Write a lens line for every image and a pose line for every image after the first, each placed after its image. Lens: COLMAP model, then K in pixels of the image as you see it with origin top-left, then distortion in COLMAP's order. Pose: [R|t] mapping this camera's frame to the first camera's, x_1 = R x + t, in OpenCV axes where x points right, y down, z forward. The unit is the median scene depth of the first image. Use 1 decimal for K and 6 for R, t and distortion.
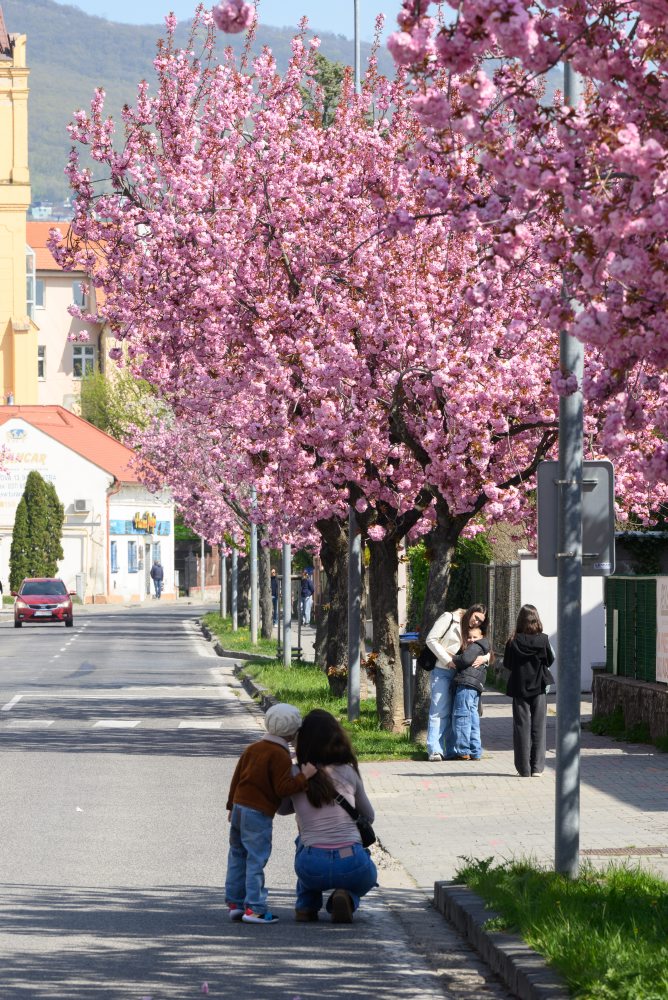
lens RADIAL K [[5721.3, 0, 334.0], [0, 5721.3, 500.0], [0, 0, 1]] dist [0.002825, 0.000000]
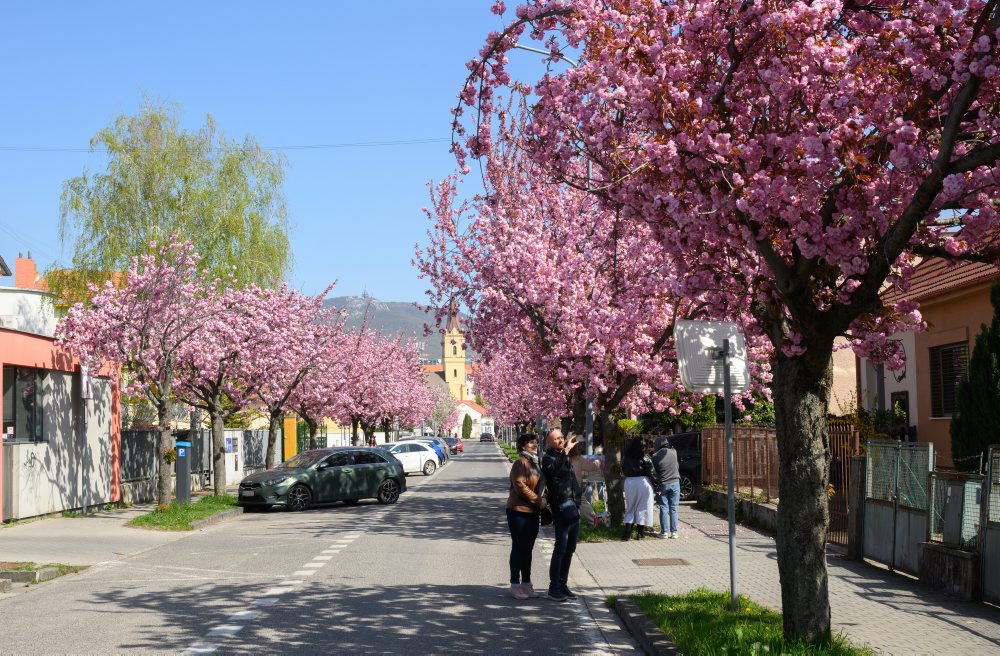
lens RADIAL K [[1210.1, 0, 499.9], [0, 1210.1, 328.4], [0, 0, 1]] dist [-0.002228, 0.000000]
pose [[0.999613, -0.012997, -0.024577, 0.011026], [0.011152, 0.997213, -0.073772, -0.001365], [0.025467, 0.073470, 0.996972, -0.189386]]
